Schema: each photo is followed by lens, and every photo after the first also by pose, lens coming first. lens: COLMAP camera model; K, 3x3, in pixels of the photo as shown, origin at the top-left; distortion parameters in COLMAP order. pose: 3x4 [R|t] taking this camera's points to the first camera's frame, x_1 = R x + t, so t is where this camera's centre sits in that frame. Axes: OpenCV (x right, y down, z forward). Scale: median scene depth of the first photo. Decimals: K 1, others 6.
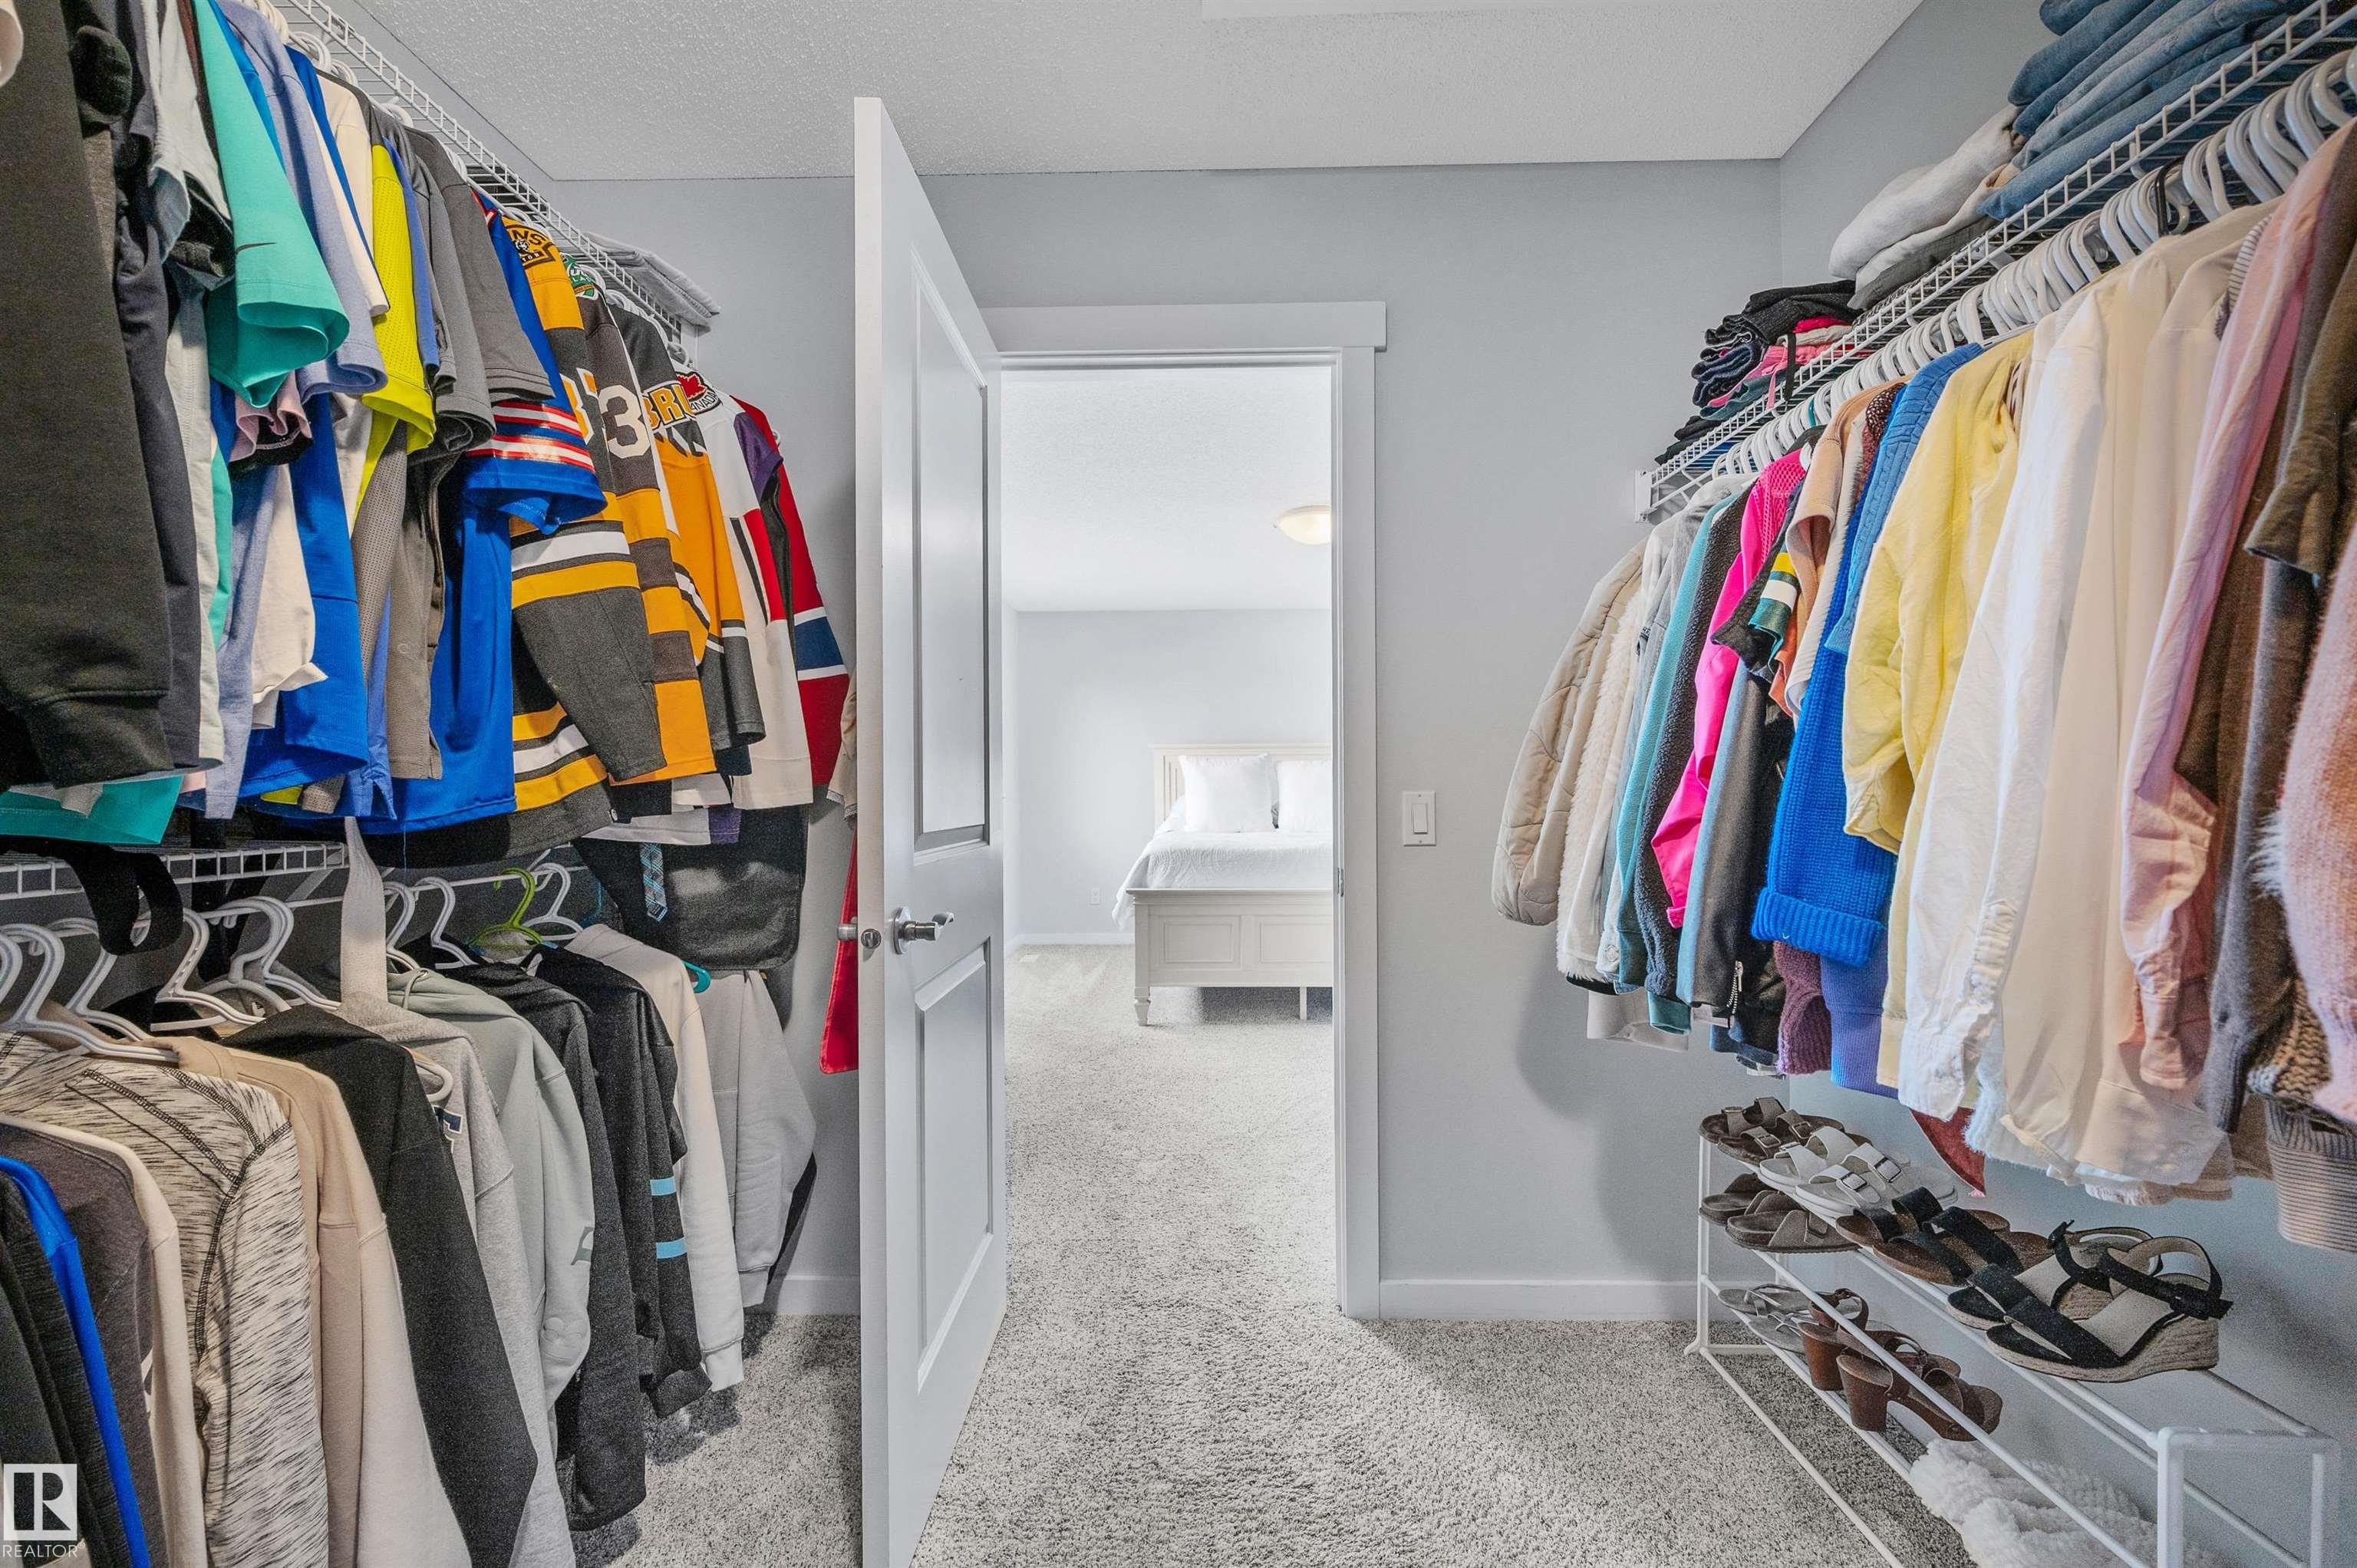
lens RADIAL K [[933.6, 0, 1181.3], [0, 933.6, 793.9], [0, 0, 1]] dist [-0.001582, -0.000074]
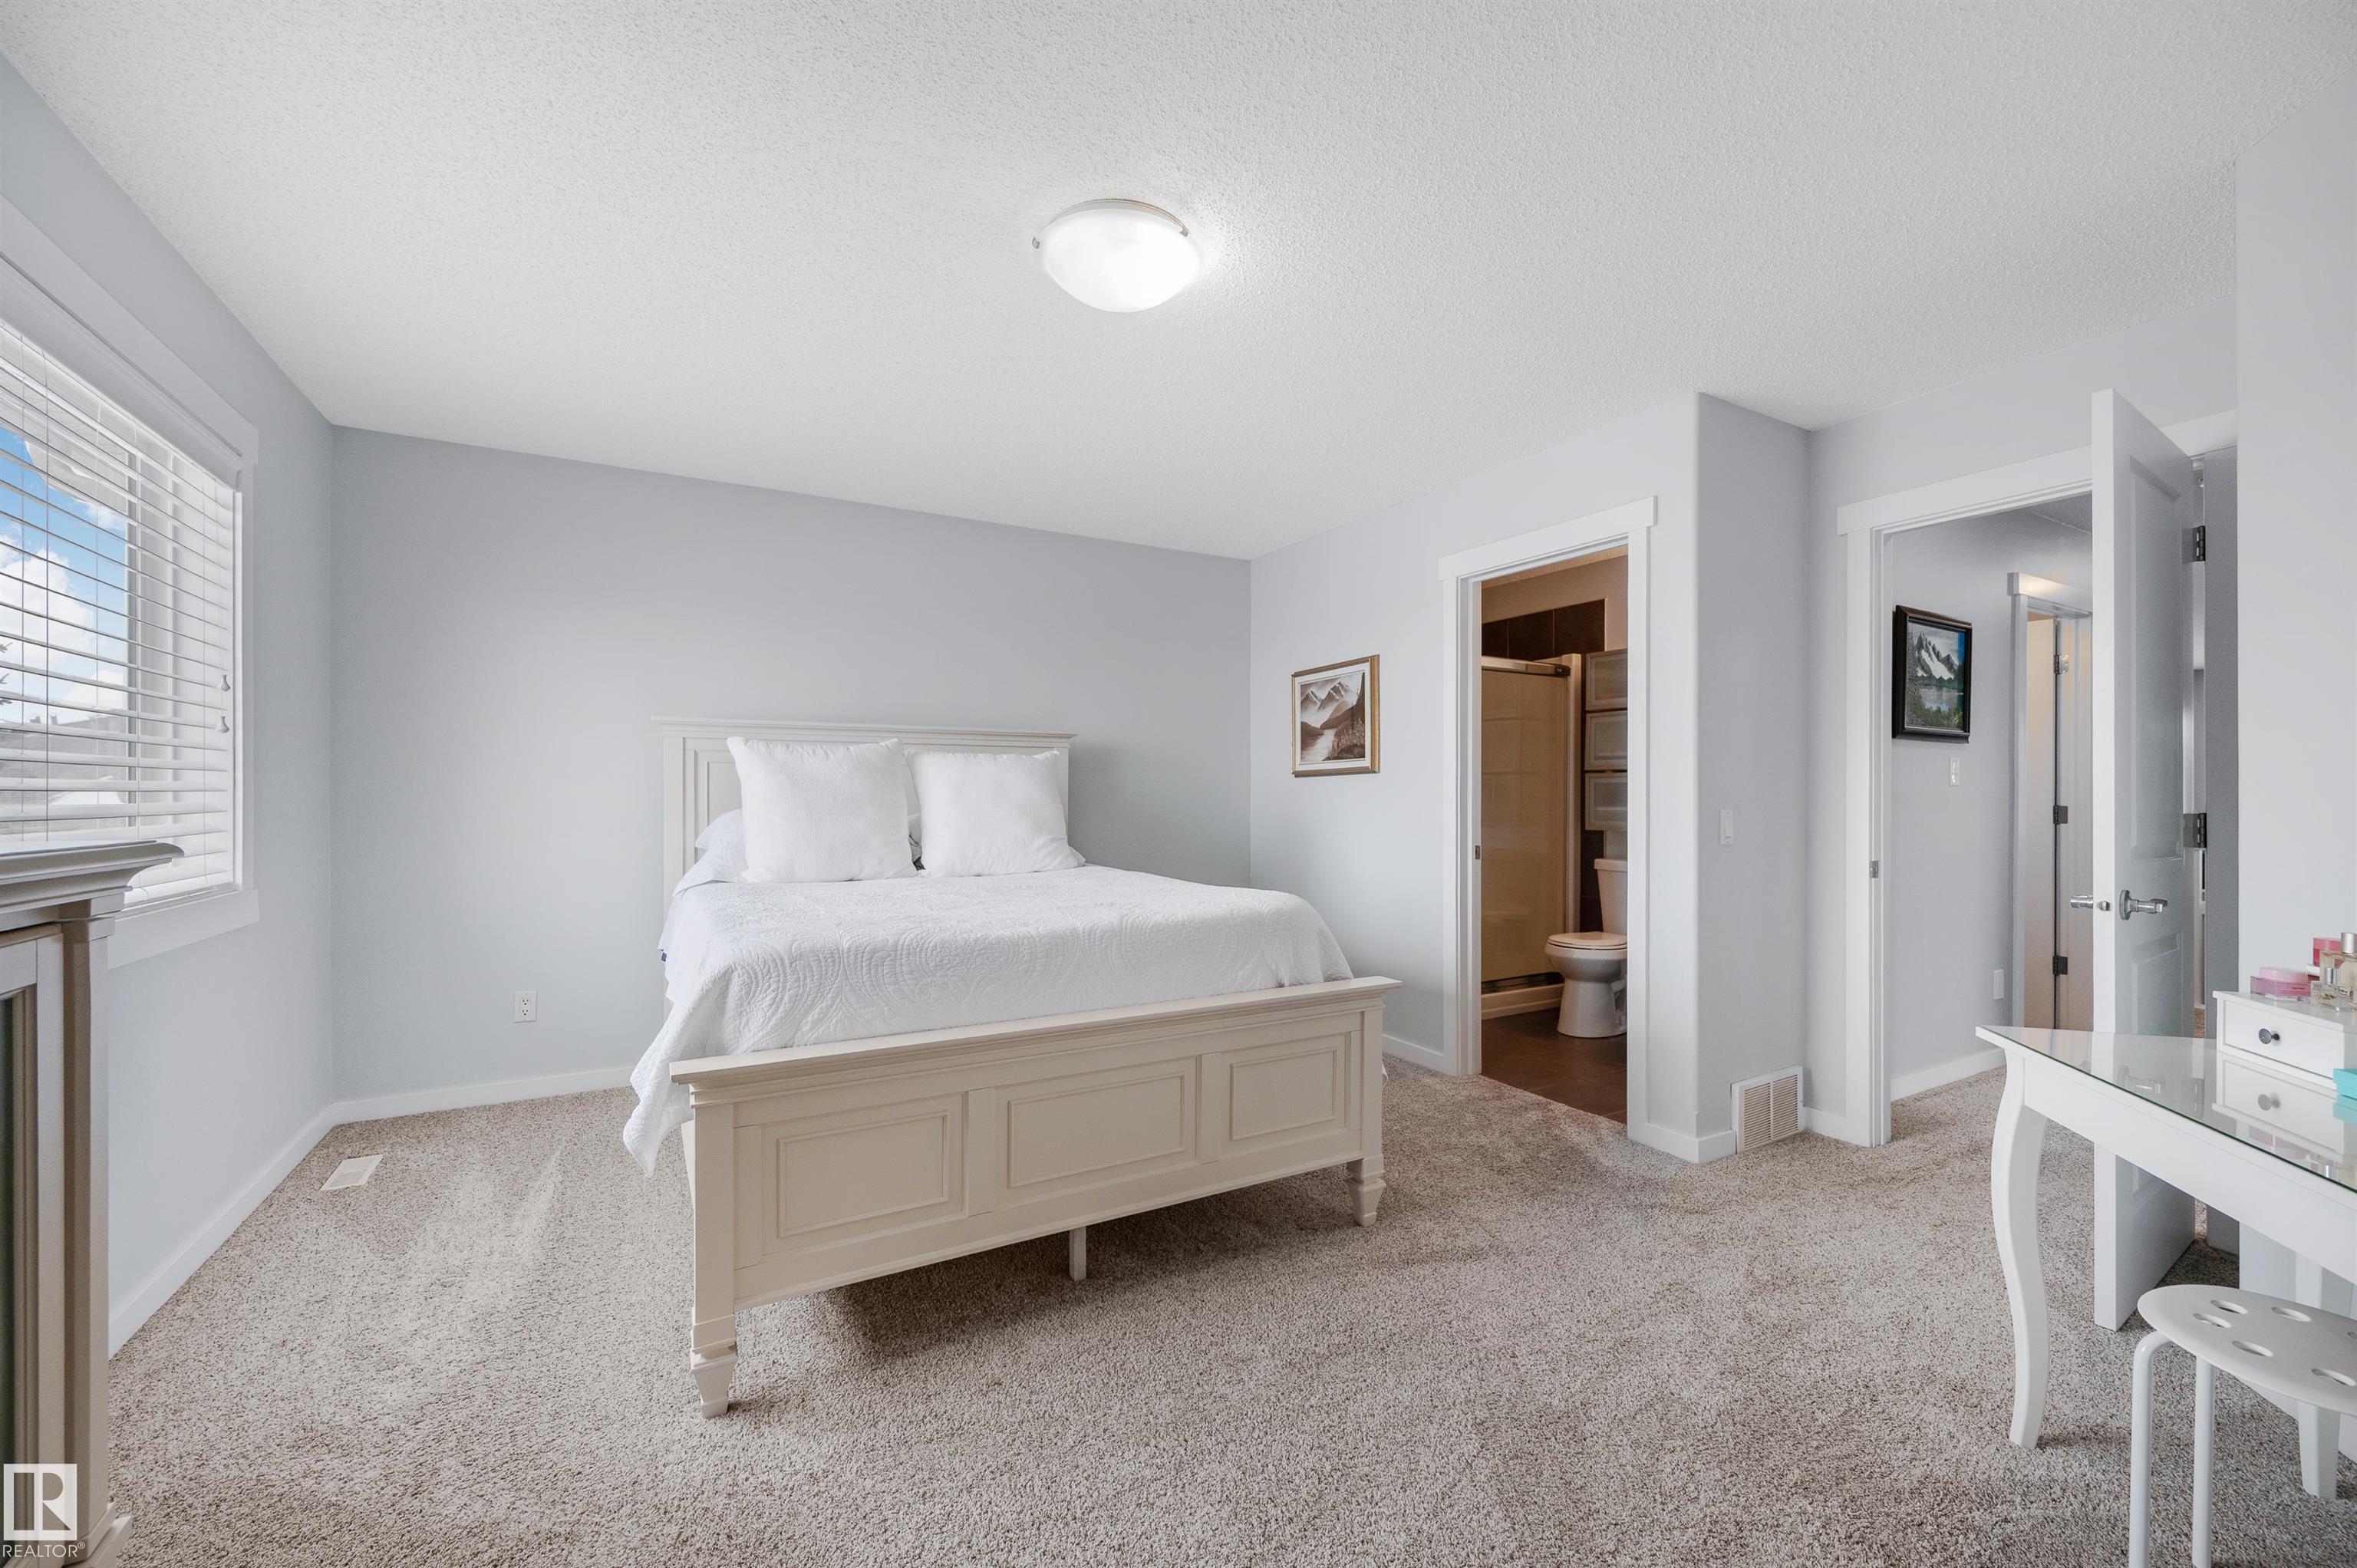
lens RADIAL K [[933.6, 0, 1178.0], [0, 933.6, 790.4], [0, 0, 1]] dist [-0.001582, -0.000074]
pose [[0.857157, 0.009596, 0.514966, -0.061669], [-0.004414, 0.999927, -0.011285, -0.006244], [-0.515036, 0.007400, 0.857136, 0.453670]]
